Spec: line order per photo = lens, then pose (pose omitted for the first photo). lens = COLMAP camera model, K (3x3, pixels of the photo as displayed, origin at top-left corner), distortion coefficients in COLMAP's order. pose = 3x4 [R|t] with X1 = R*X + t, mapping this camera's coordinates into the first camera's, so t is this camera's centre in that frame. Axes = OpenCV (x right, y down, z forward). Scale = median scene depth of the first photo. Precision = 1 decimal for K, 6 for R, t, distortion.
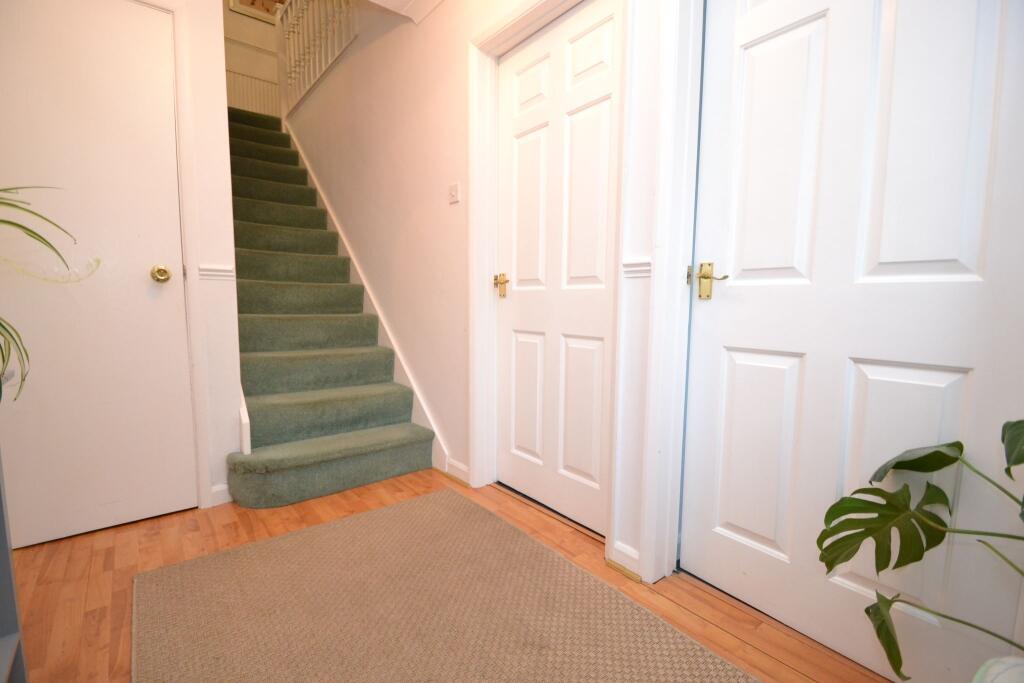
lens RADIAL K [[485.6, 0, 509.4], [0, 485.6, 324.9], [0, 0, 1]] dist [-0.001284, -0.000137]
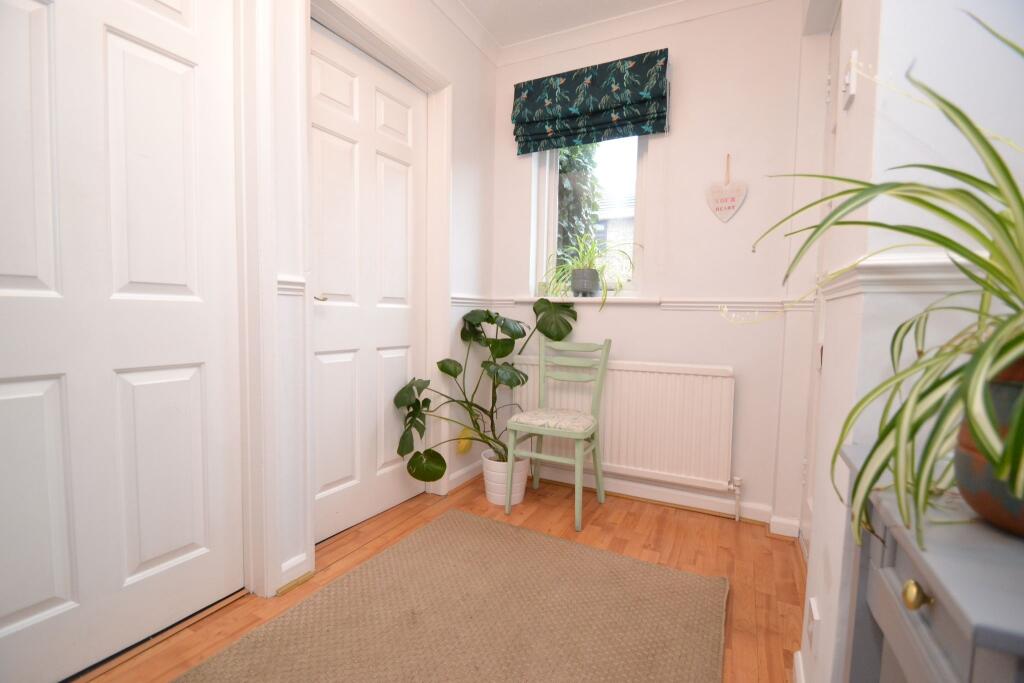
lens RADIAL K [[461.3, 0, 506.2], [0, 461.3, 345.0], [0, 0, 1]] dist [0.021603, -0.022438]
pose [[-0.425236, -0.059112, 0.903150, -0.695243], [0.043259, 0.995397, 0.085517, -0.046007], [-0.904048, 0.075434, -0.420722, 0.846805]]
